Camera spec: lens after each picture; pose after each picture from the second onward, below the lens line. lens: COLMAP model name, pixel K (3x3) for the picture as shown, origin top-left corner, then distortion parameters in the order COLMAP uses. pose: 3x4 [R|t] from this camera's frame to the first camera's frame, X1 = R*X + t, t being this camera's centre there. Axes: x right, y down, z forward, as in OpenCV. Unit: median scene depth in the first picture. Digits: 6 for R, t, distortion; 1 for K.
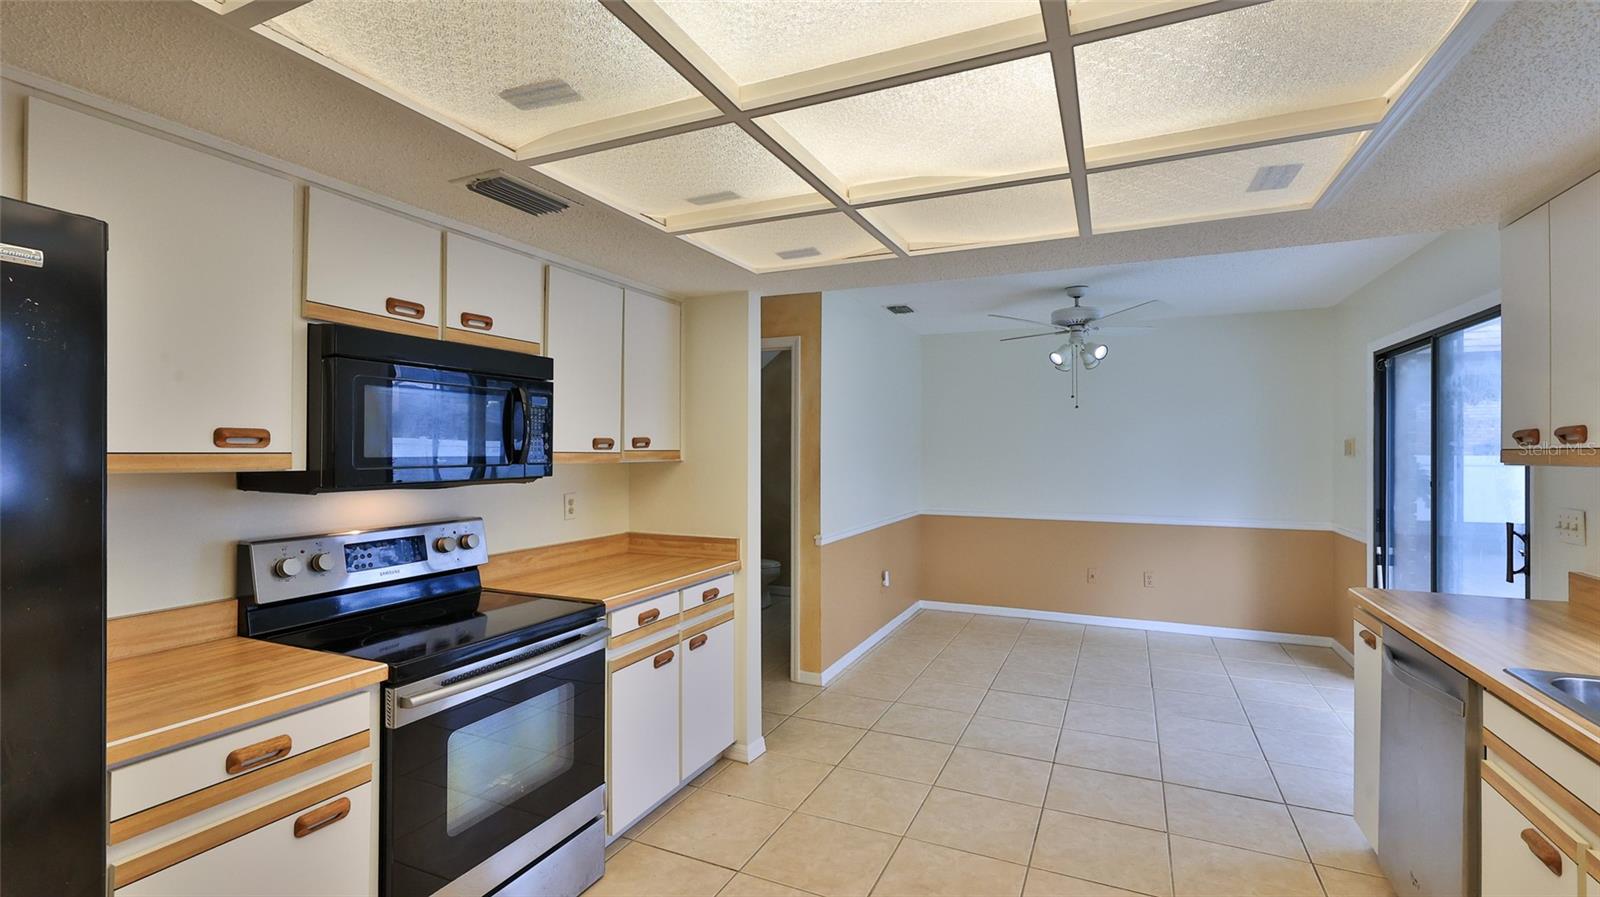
lens RADIAL K [[702.8, 0, 798.4], [0, 702.8, 445.8], [0, 0, 1]] dist [-0.003597, 0.000035]
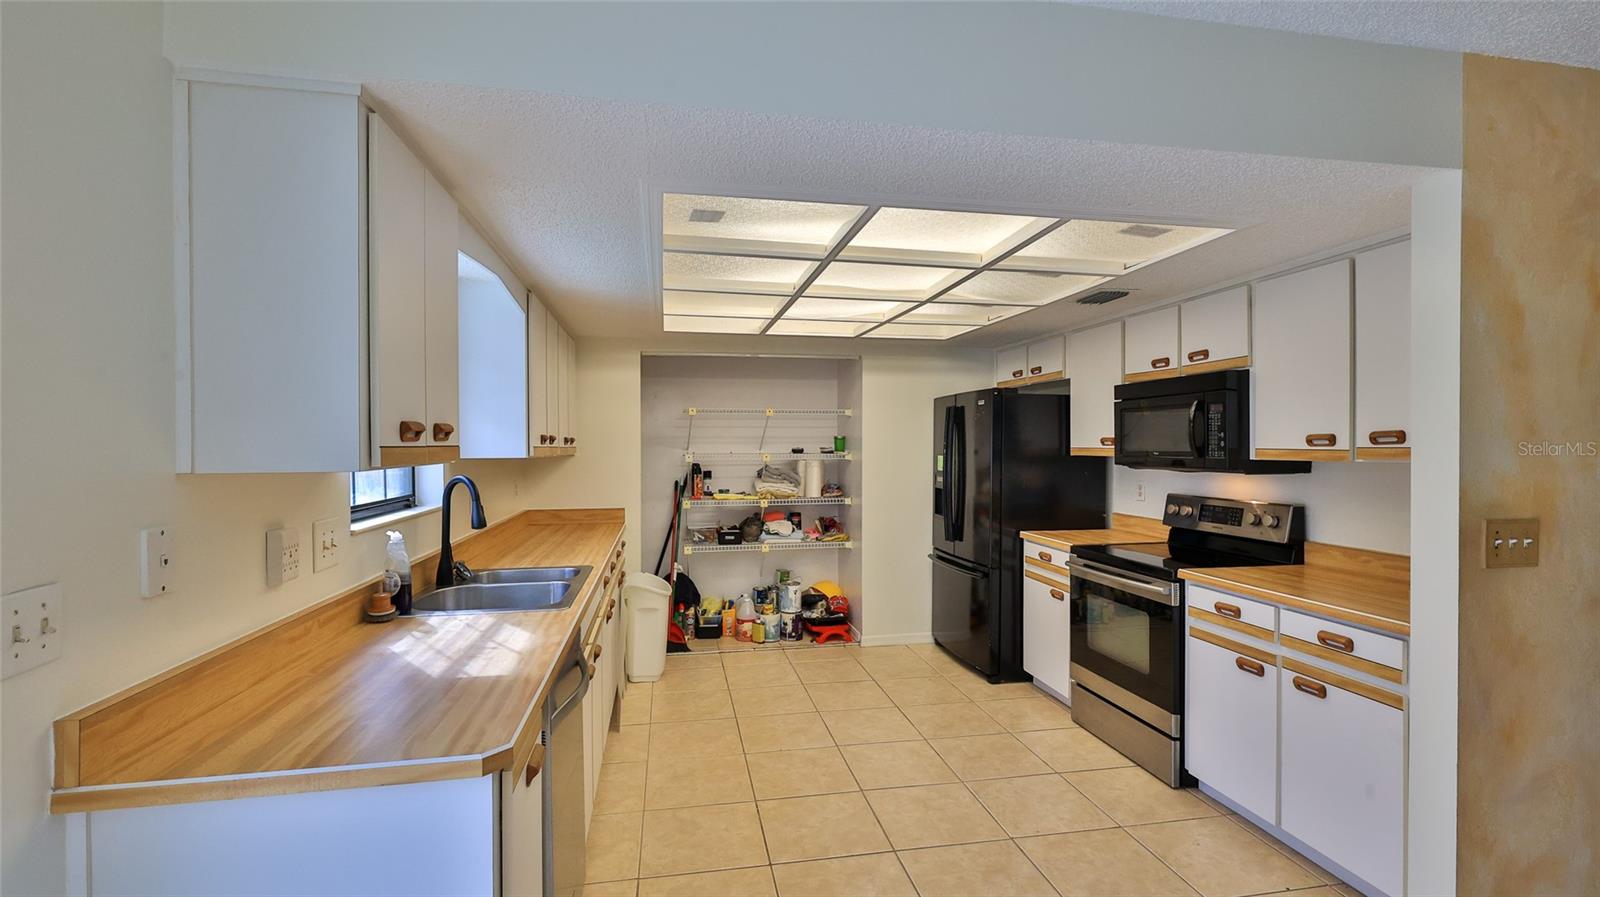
lens RADIAL K [[702.8, 0, 798.4], [0, 702.8, 445.8], [0, 0, 1]] dist [-0.003597, 0.000035]
pose [[-0.817699, -0.001567, -0.575644, 0.895588], [0.002392, 0.999978, -0.006119, 0.009255], [0.575641, -0.006381, -0.817677, 1.492590]]
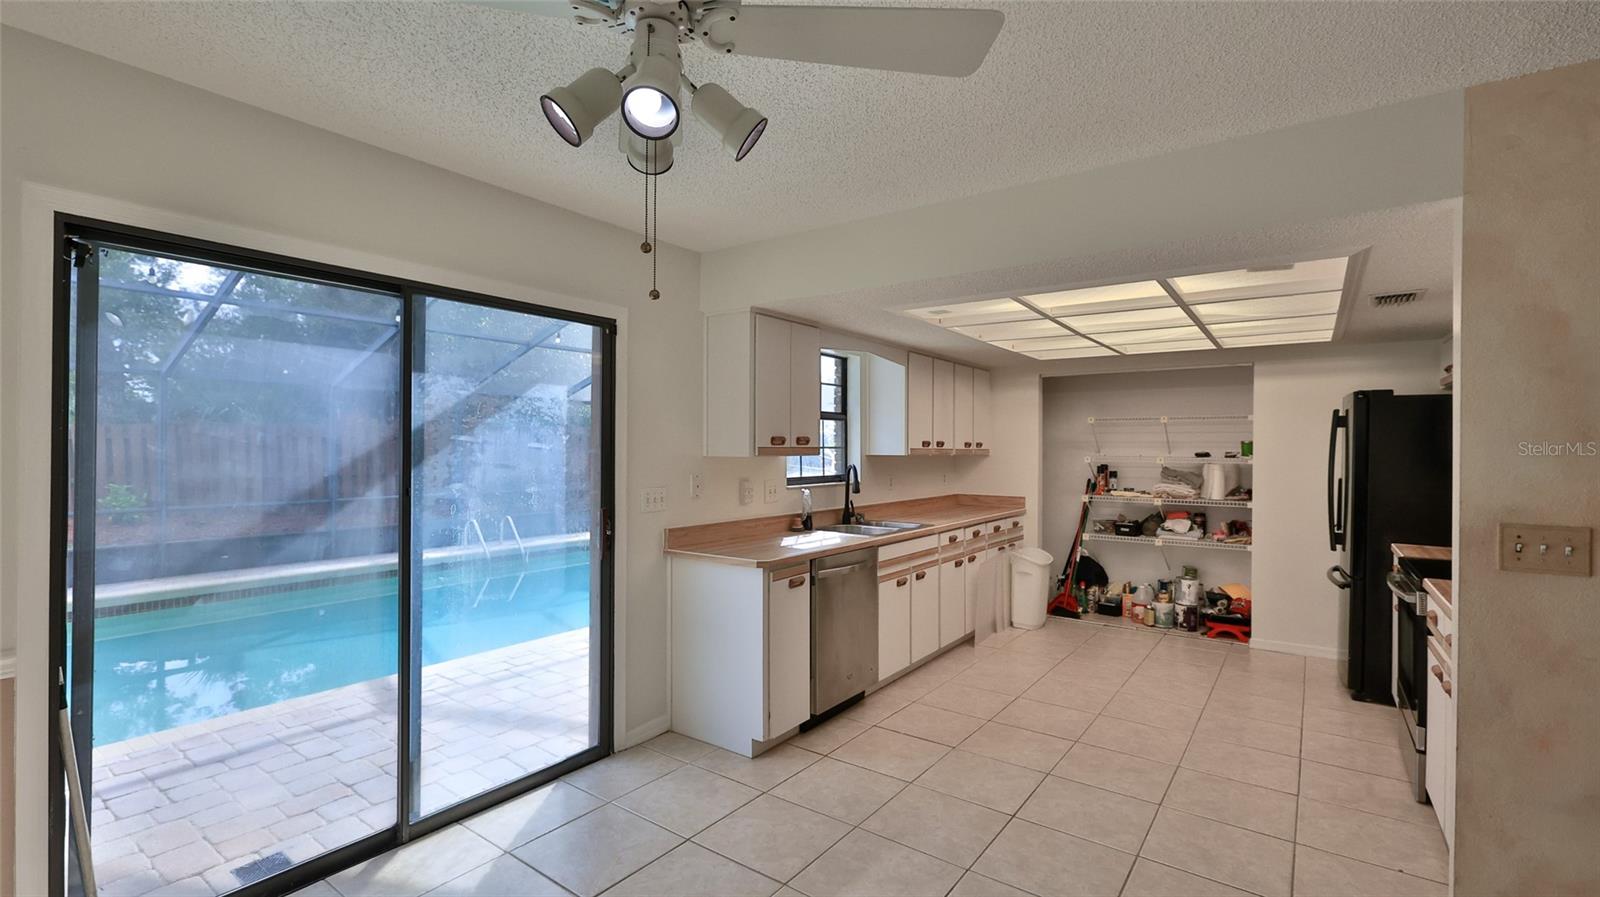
lens RADIAL K [[702.8, 0, 798.4], [0, 702.8, 445.8], [0, 0, 1]] dist [-0.003597, 0.000035]
pose [[-0.979383, -0.008495, 0.201835, 0.487780], [-0.010140, 0.999923, -0.007113, 0.011668], [-0.201759, -0.009013, -0.979394, 2.196613]]
